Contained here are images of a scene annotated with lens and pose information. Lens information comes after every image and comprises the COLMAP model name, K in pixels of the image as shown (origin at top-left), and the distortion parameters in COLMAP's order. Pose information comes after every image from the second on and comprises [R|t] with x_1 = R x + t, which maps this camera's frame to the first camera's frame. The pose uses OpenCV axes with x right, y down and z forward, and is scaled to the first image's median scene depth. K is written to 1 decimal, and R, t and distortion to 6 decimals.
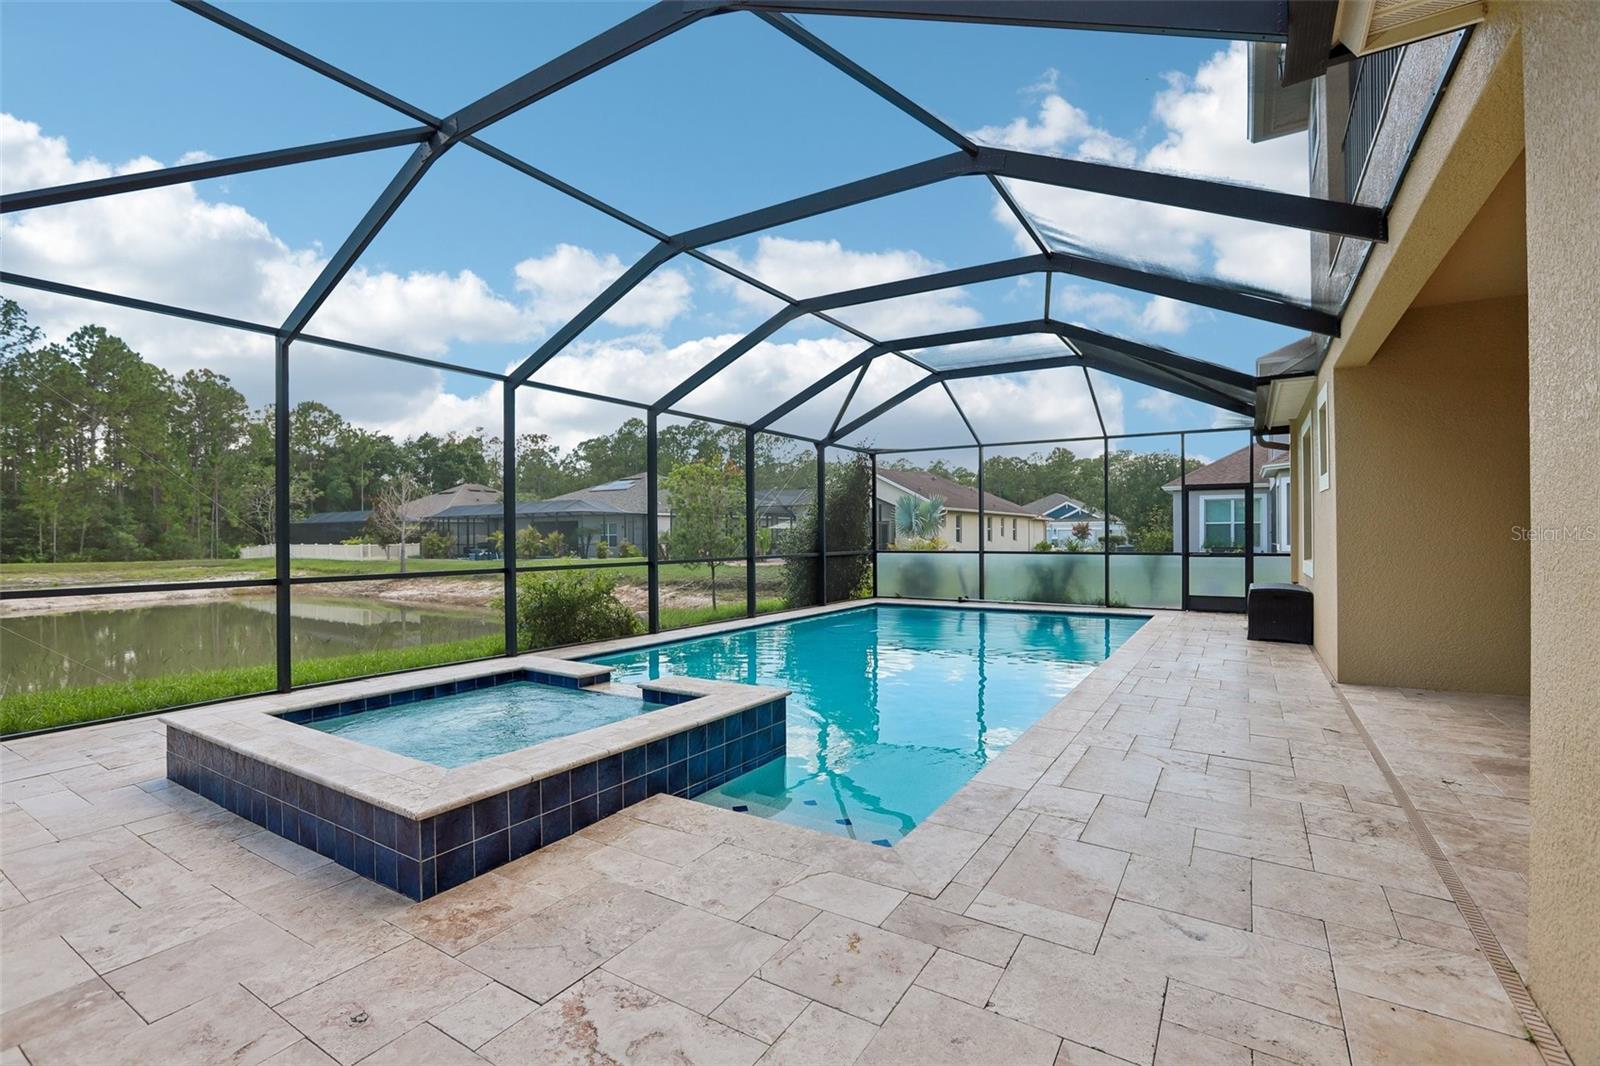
lens RADIAL K [[727.2, 0, 784.8], [0, 727.2, 537.9], [0, 0, 1]] dist [-0.044586, 0.012495]
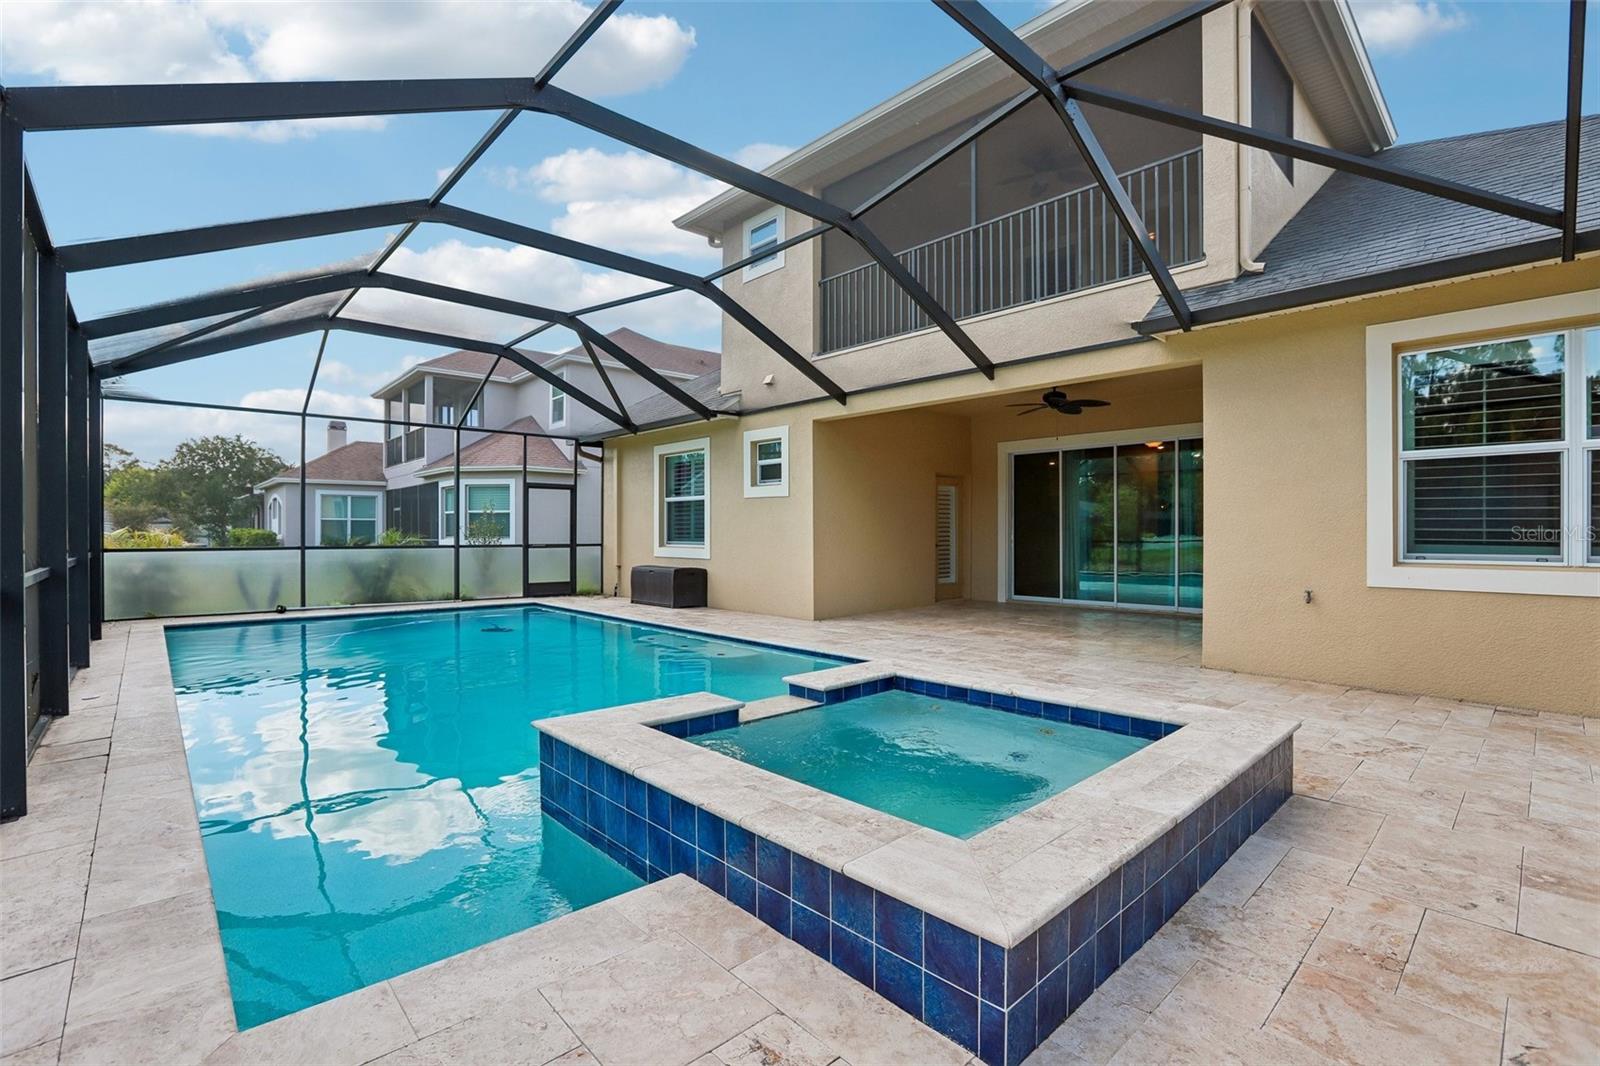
lens RADIAL K [[727.2, 0, 797.6], [0, 727.2, 536.5], [0, 0, 1]] dist [-0.044586, 0.012495]
pose [[0.252081, 0.000716, 0.967706, -1.596061], [0.000328, 1.000000, -0.000825, 0.037176], [-0.967706, 0.000525, 0.252080, 1.241266]]
